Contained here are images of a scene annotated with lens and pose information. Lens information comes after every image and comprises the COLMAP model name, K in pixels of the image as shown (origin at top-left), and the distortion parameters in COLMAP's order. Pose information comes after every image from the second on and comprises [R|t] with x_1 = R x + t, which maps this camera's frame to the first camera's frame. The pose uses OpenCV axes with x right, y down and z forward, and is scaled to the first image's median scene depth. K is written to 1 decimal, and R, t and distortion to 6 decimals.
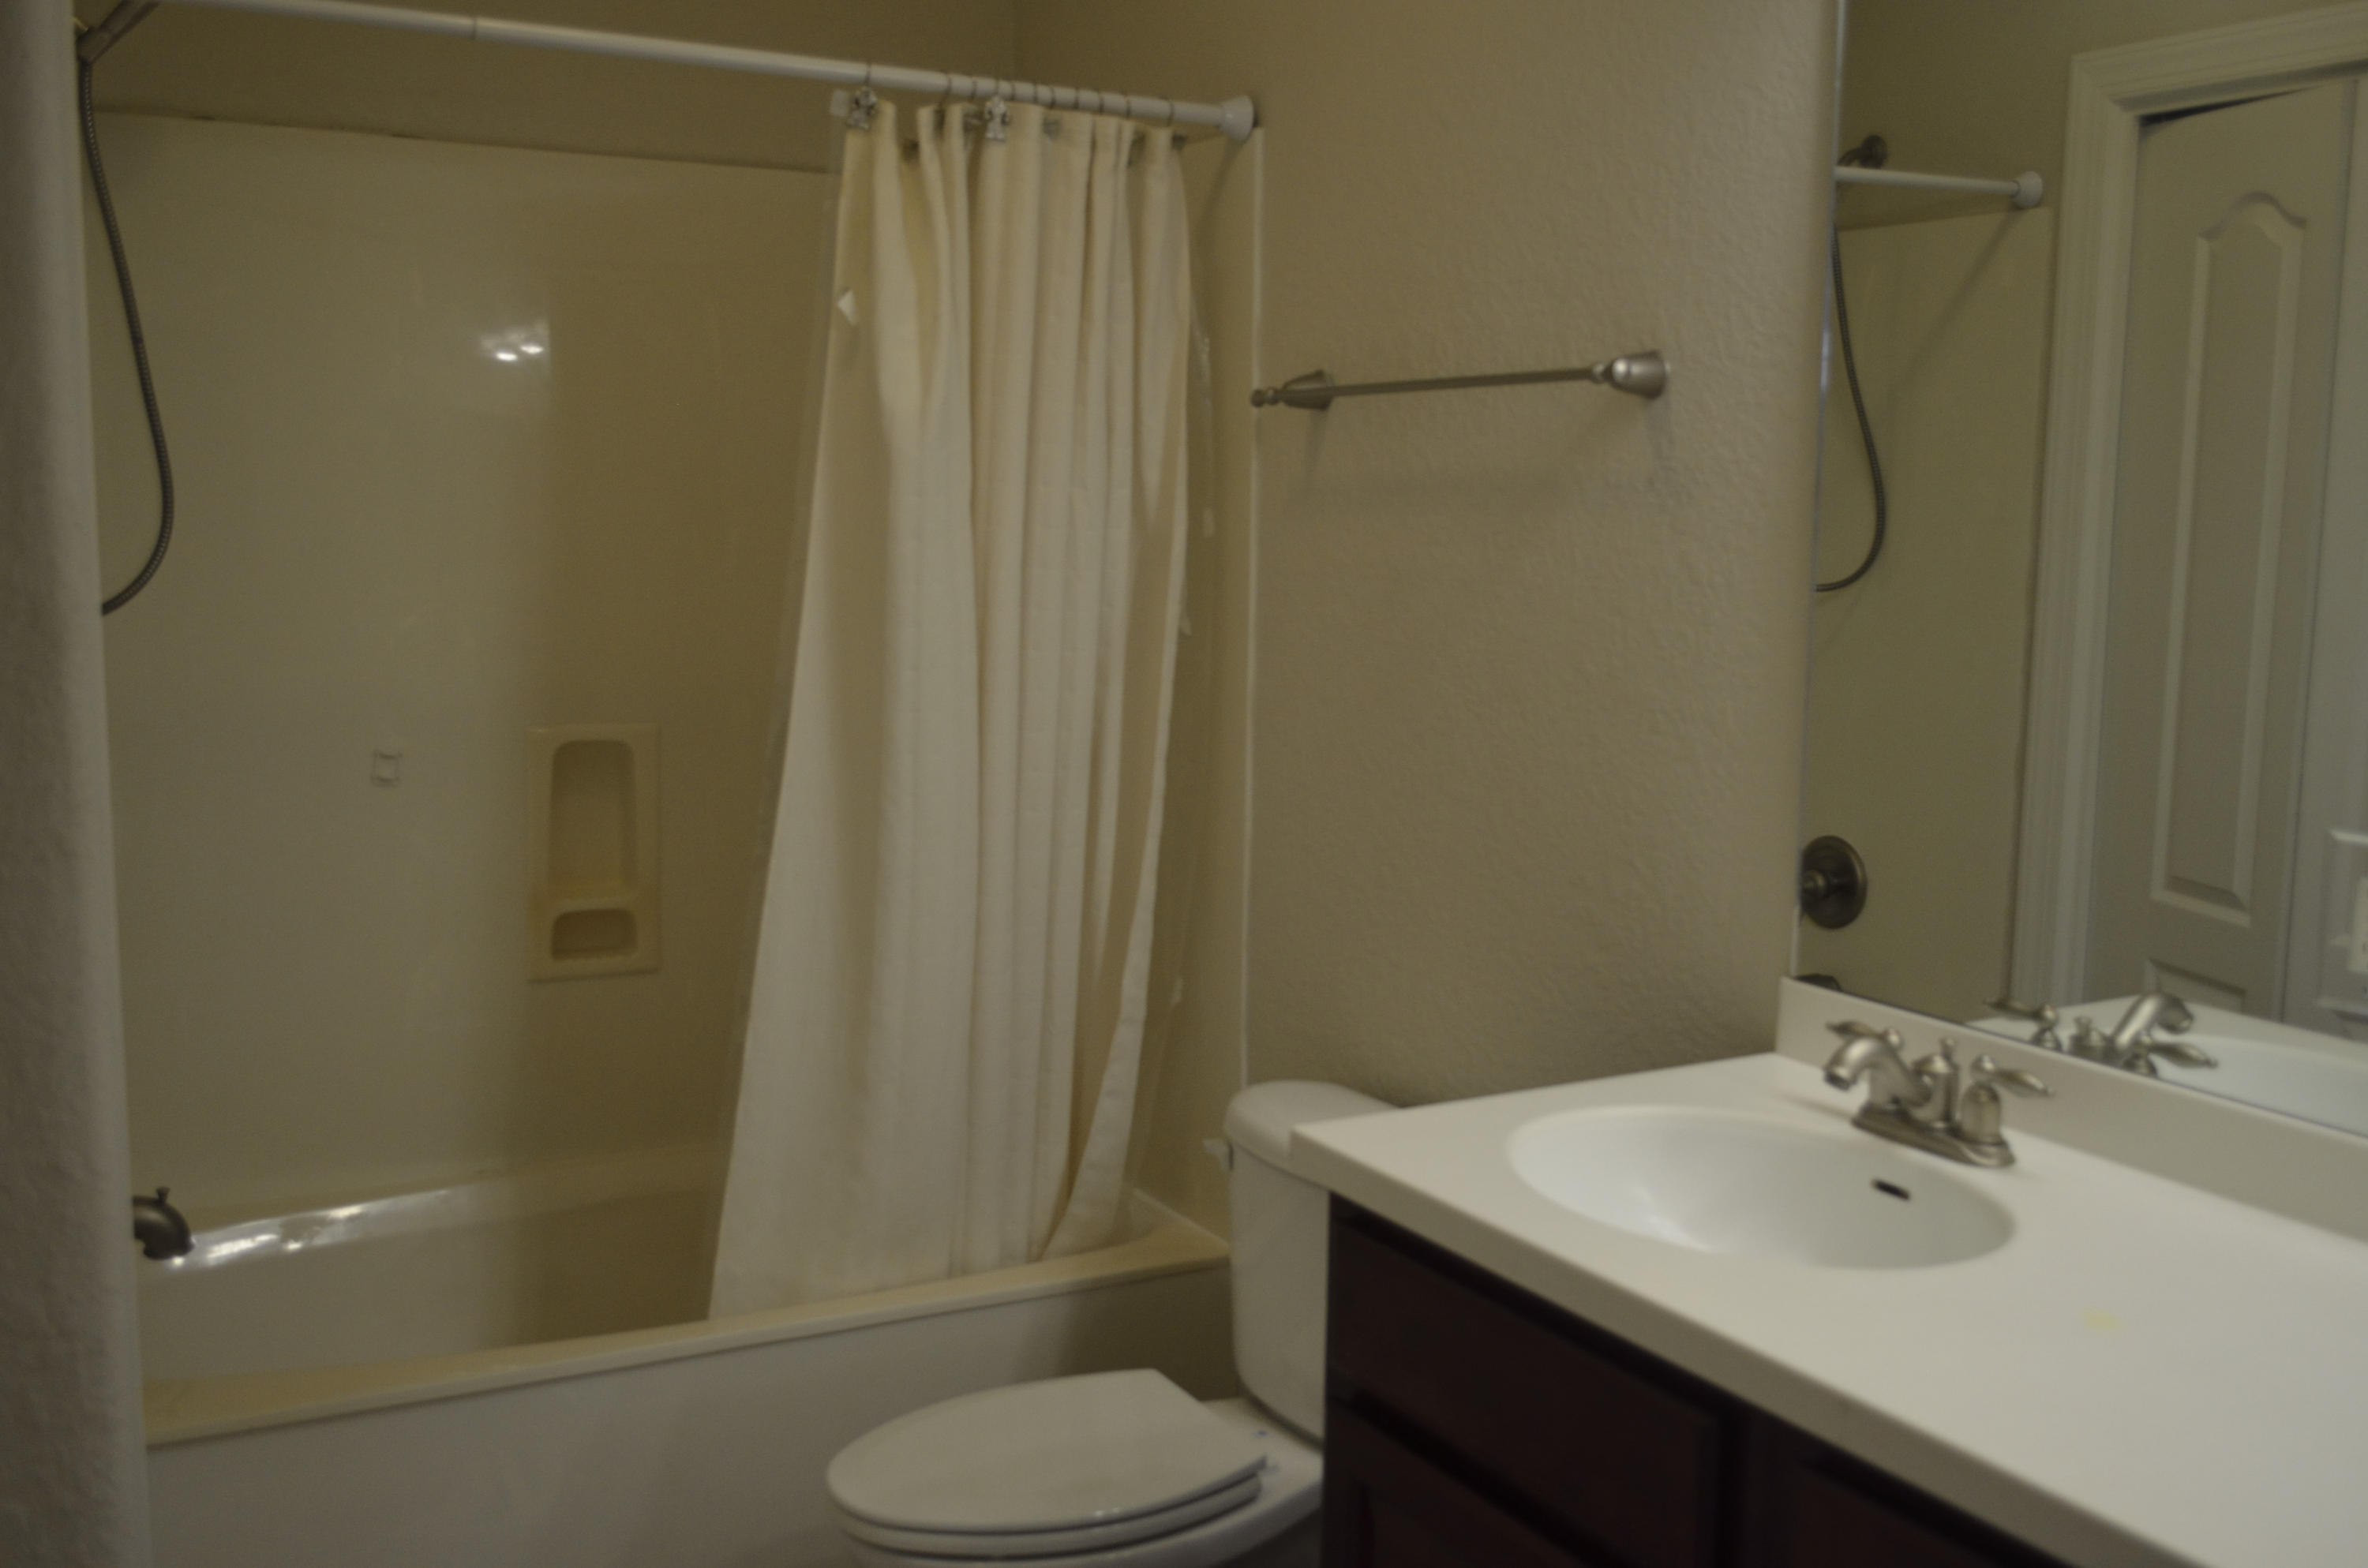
lens RADIAL K [[2228.5, 0, 1179.6], [0, 2228.5, 782.4], [0, 0, 1]] dist [-0.016165, 0.000000]
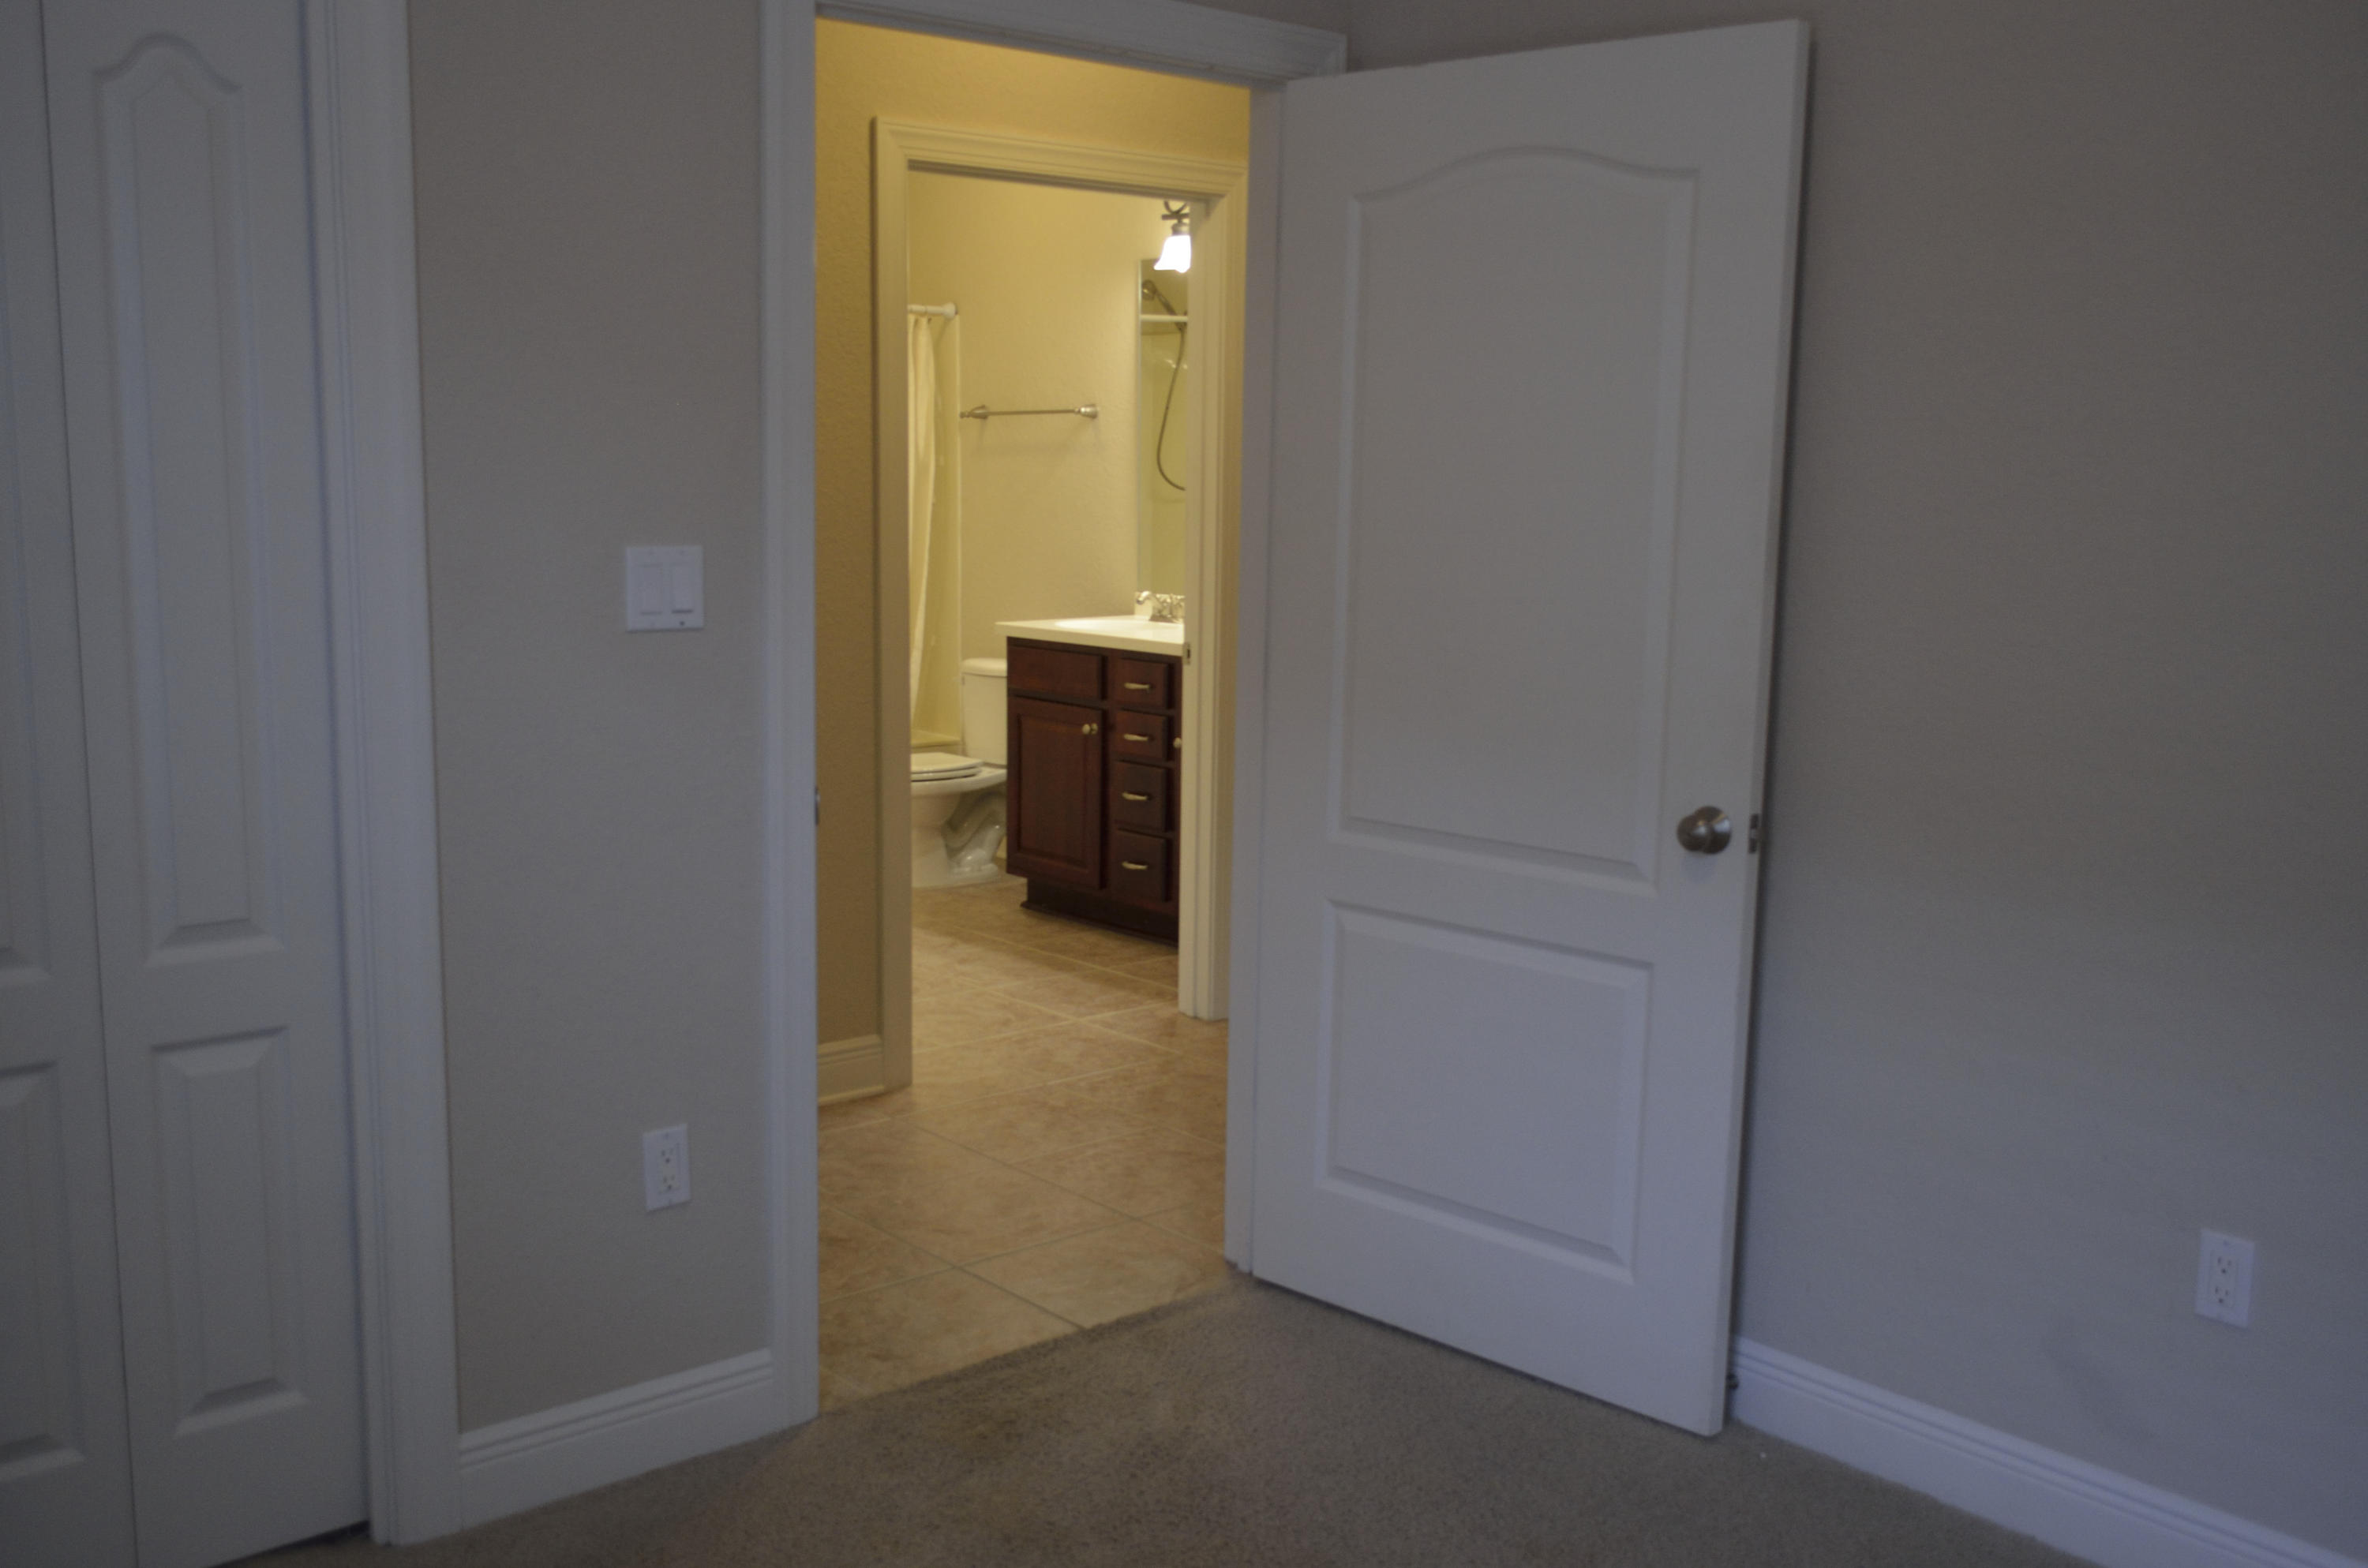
lens RADIAL K [[2228.5, 0, 1185.0], [0, 2228.5, 787.4], [0, 0, 1]] dist [-0.016165, 0.000000]
pose [[0.981013, -0.030612, 0.191510, -0.235178], [0.028123, 0.999481, 0.015705, 0.252611], [-0.191892, -0.010021, 0.981365, -1.764401]]
